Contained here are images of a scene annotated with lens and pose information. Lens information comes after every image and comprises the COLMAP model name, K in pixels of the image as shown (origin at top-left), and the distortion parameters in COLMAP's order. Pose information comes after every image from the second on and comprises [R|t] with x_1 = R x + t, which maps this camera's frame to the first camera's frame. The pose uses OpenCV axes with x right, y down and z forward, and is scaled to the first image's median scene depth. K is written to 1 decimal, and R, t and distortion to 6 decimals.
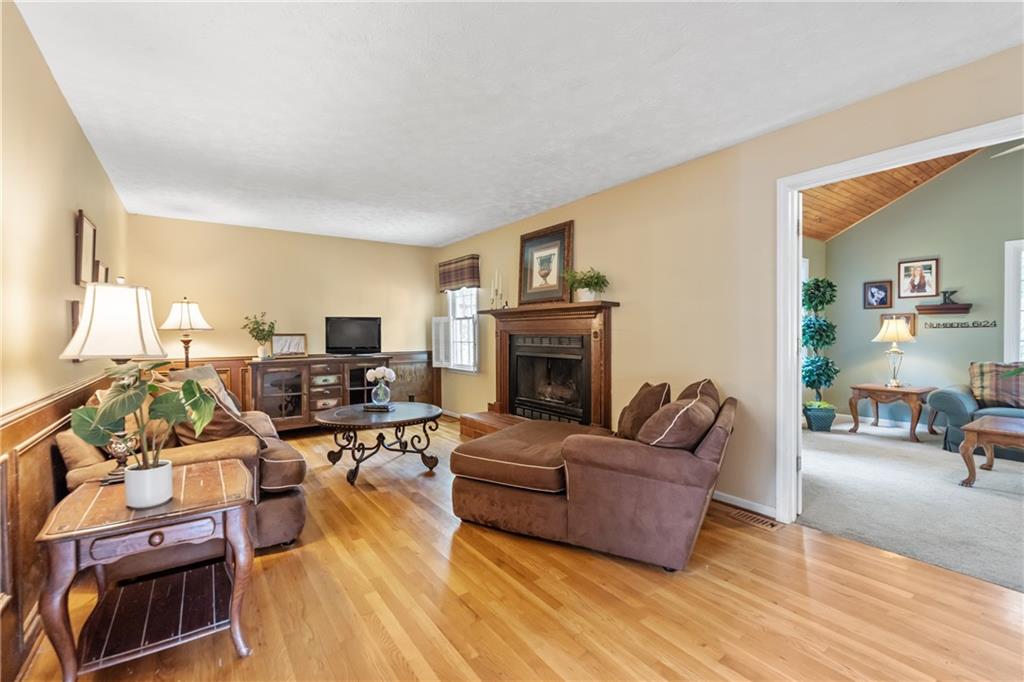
lens RADIAL K [[446.1, 0, 511.0], [0, 446.1, 340.0], [0, 0, 1]] dist [-0.003411, -0.000786]
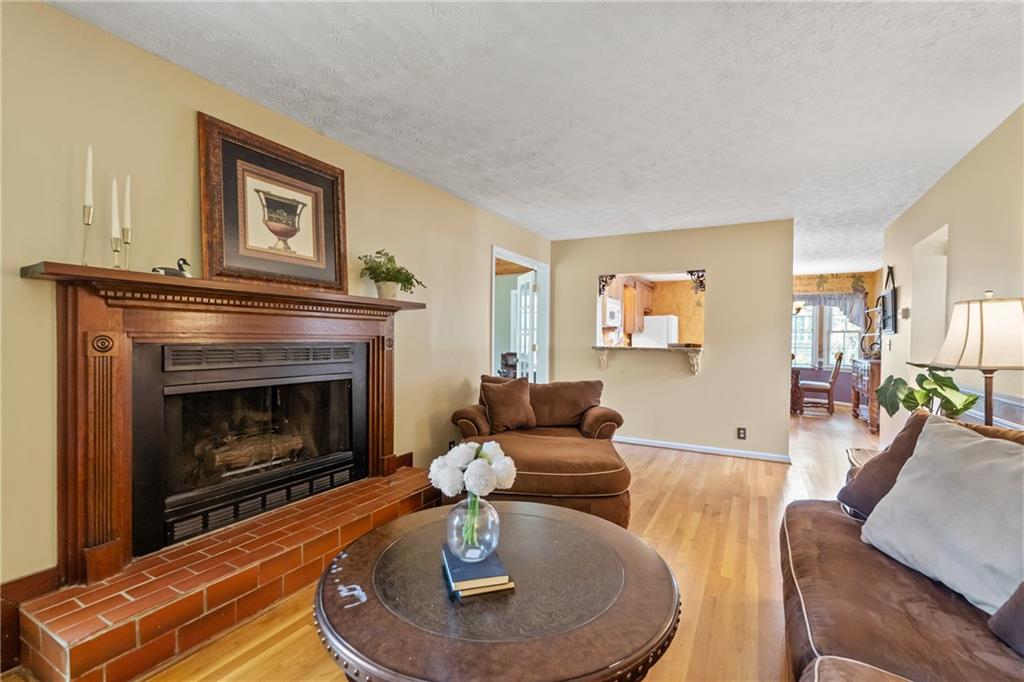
lens RADIAL K [[446.1, 0, 517.5], [0, 446.1, 340.4], [0, 0, 1]] dist [-0.003411, -0.000786]
pose [[-0.439829, -0.017500, 0.897911, -0.527958], [-0.000650, 0.999816, 0.019167, -0.026325], [-0.898081, 0.007847, -0.439759, 0.976458]]
